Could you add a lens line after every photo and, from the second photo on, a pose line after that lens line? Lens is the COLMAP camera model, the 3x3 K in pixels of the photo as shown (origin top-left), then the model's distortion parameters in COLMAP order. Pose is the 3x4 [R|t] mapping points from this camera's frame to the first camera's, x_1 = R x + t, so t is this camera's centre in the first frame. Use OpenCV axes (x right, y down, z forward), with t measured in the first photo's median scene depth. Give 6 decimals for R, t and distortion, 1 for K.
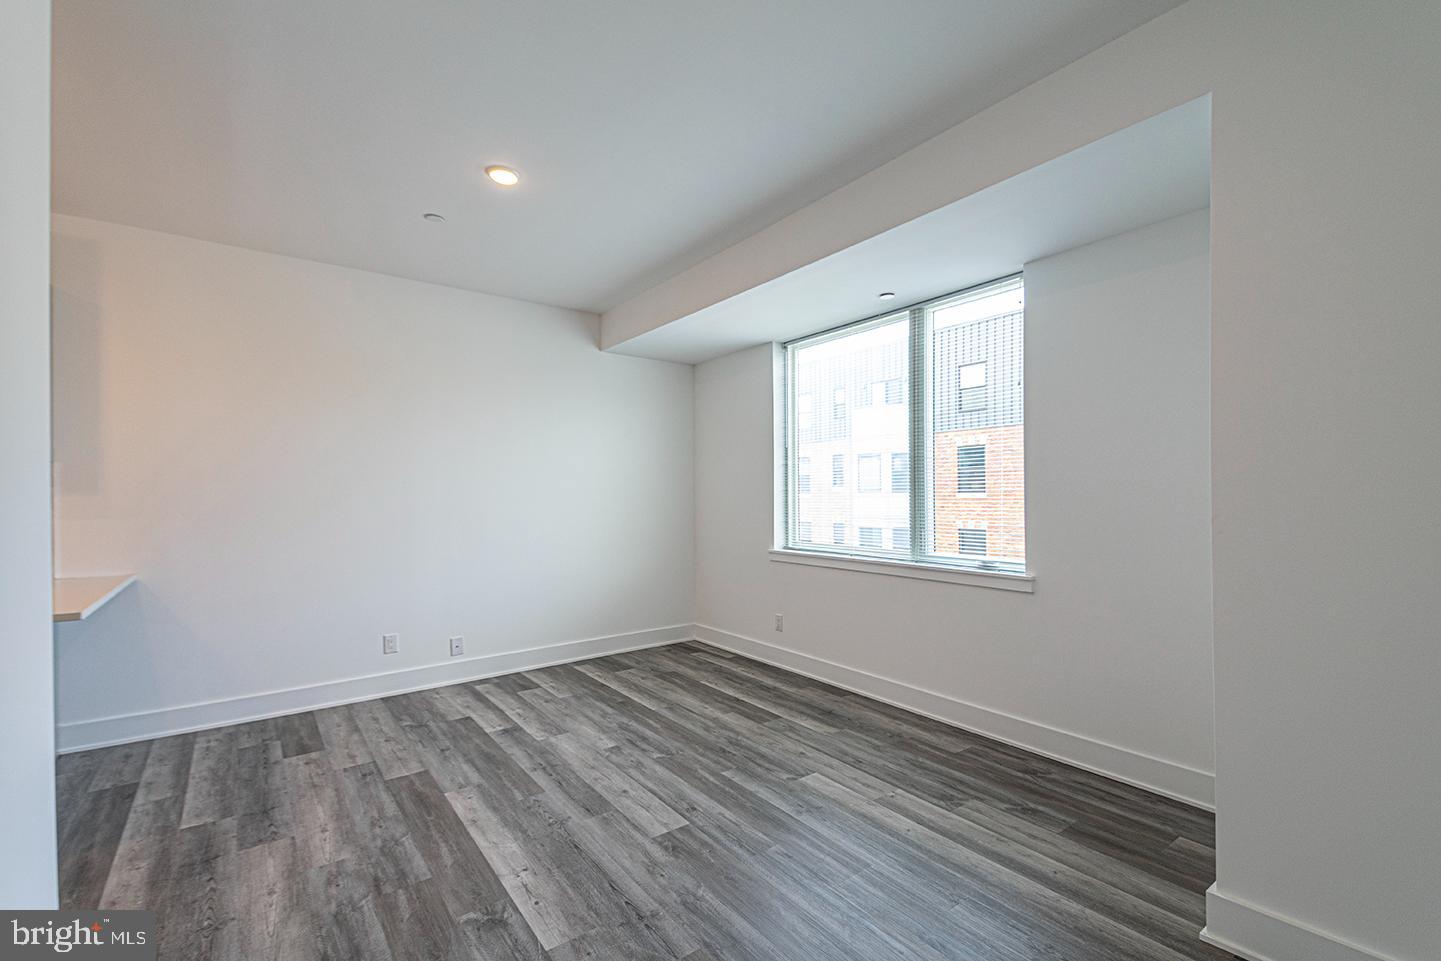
lens RADIAL K [[634.0, 0, 716.0], [0, 634.0, 473.6], [0, 0, 1]] dist [0.046193, -0.017308]
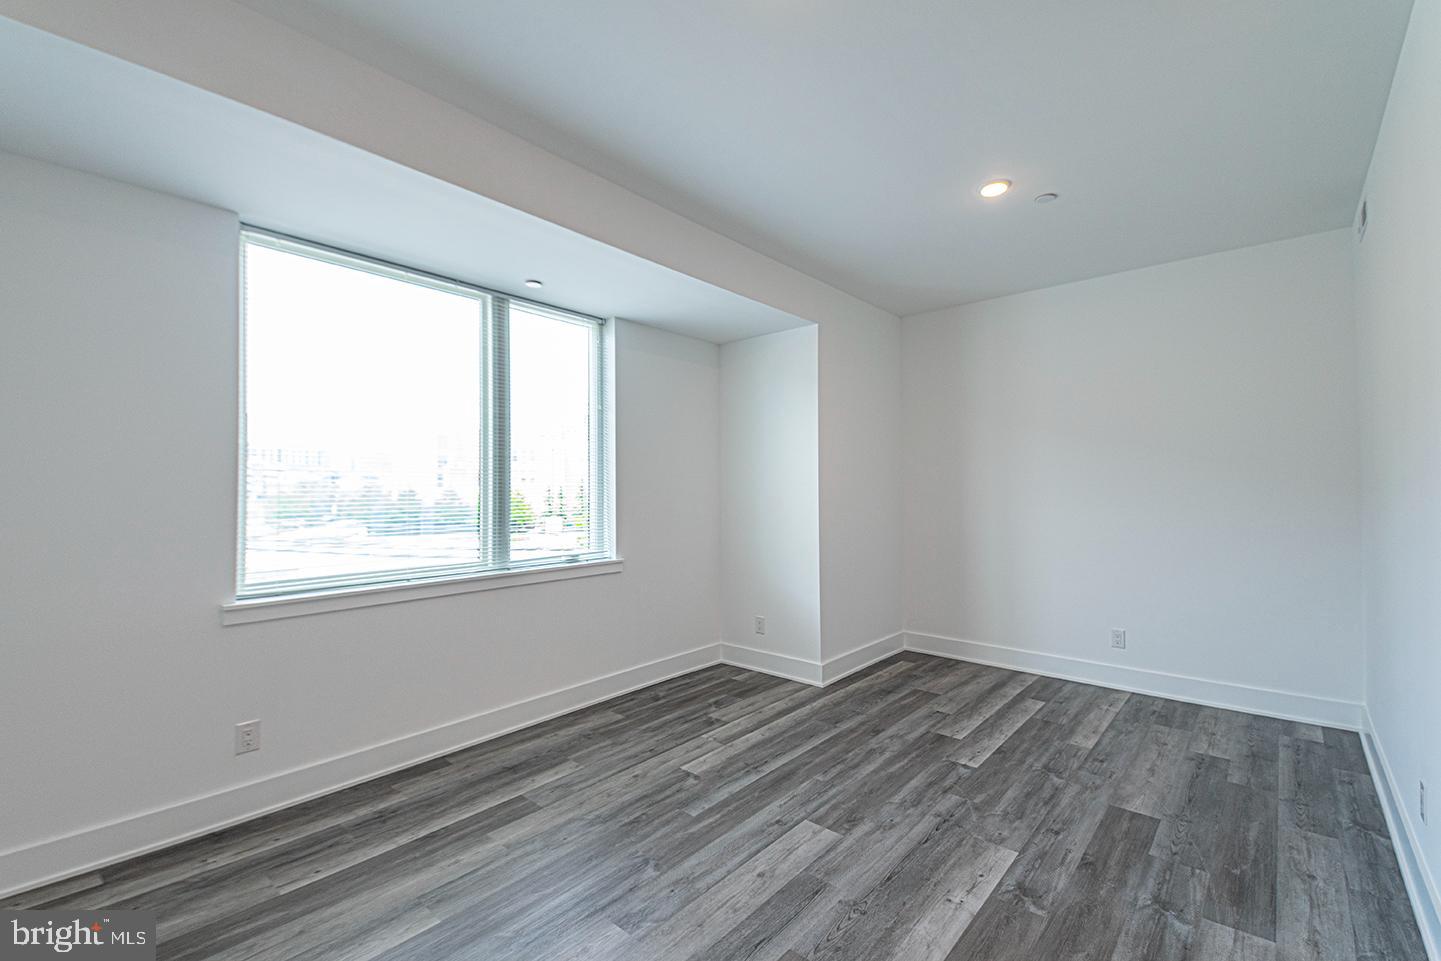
lens RADIAL K [[634.0, 0, 722.8], [0, 634.0, 487.9], [0, 0, 1]] dist [0.046193, -0.017308]
pose [[-0.222471, 0.002704, 0.974935, -0.865755], [-0.017608, 0.999822, -0.006791, 0.021806], [-0.974780, -0.018677, -0.222384, 1.171874]]
